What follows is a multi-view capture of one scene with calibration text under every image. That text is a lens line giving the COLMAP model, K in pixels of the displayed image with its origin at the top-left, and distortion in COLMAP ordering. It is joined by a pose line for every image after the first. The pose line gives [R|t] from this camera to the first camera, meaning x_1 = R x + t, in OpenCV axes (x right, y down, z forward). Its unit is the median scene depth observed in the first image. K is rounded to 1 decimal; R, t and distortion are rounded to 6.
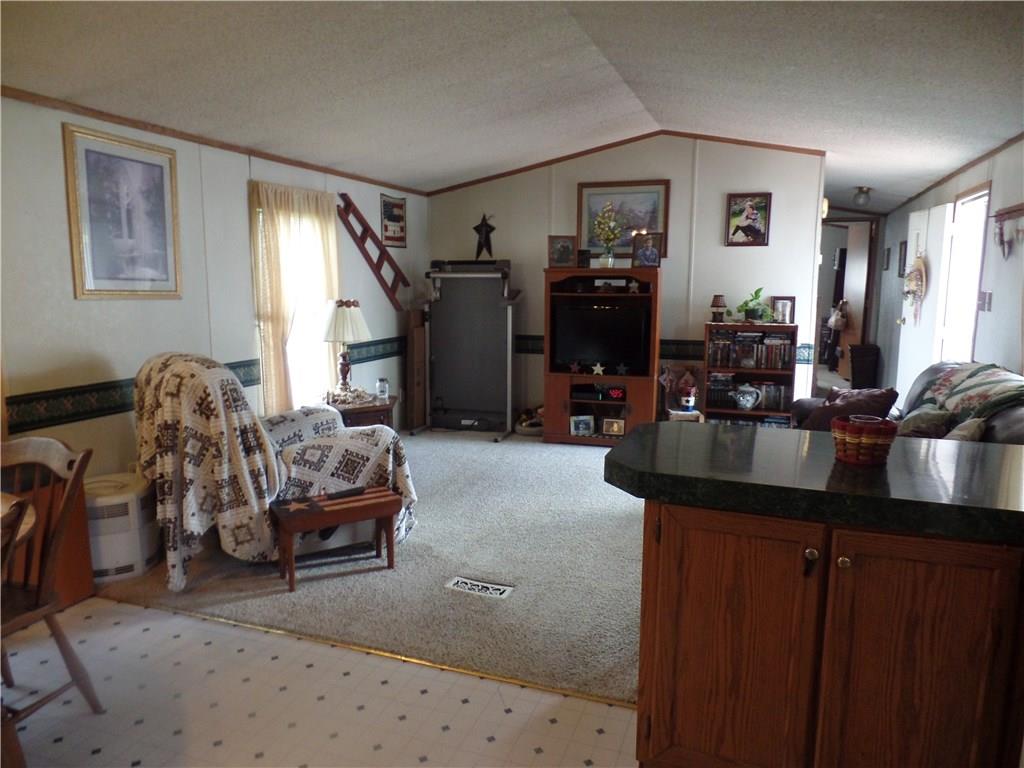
lens RADIAL K [[686.5, 0, 512.0], [0, 686.5, 384.0], [0, 0, 1]] dist [0.001836, 0.000689]
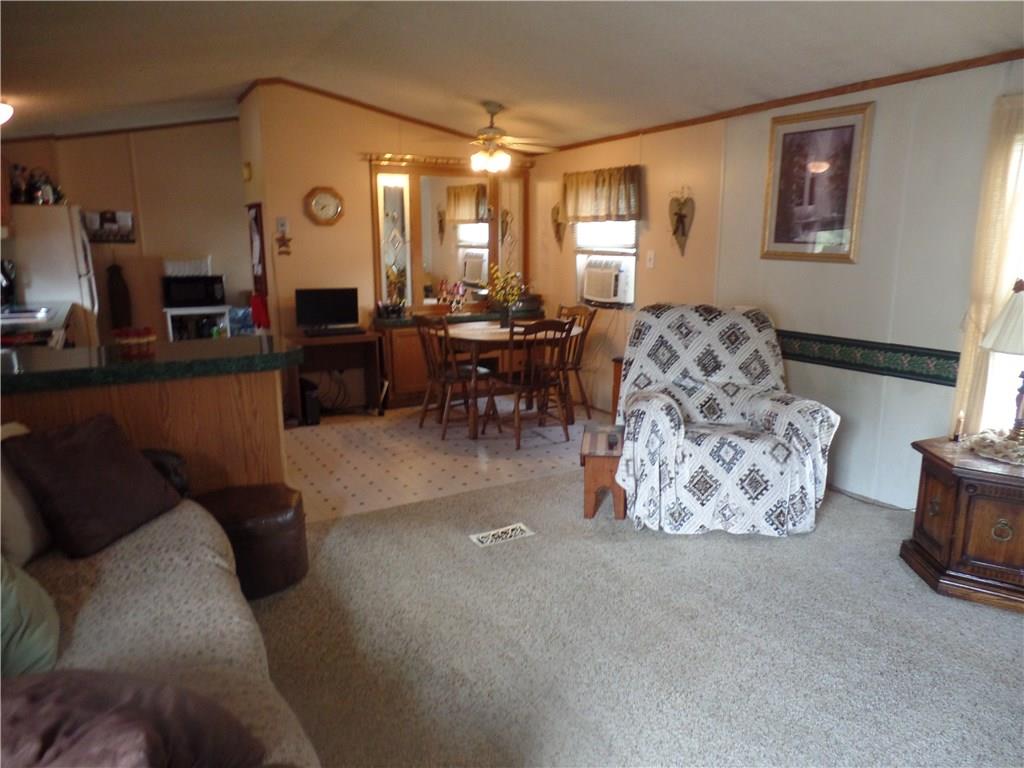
lens RADIAL K [[686.5, 0, 512.0], [0, 686.5, 384.0], [0, 0, 1]] dist [0.001836, 0.000689]
pose [[-0.624423, 0.158490, -0.764838, 0.616098], [-0.111891, 0.950948, 0.288406, -0.202680], [0.773031, 0.265666, -0.576060, 1.334951]]
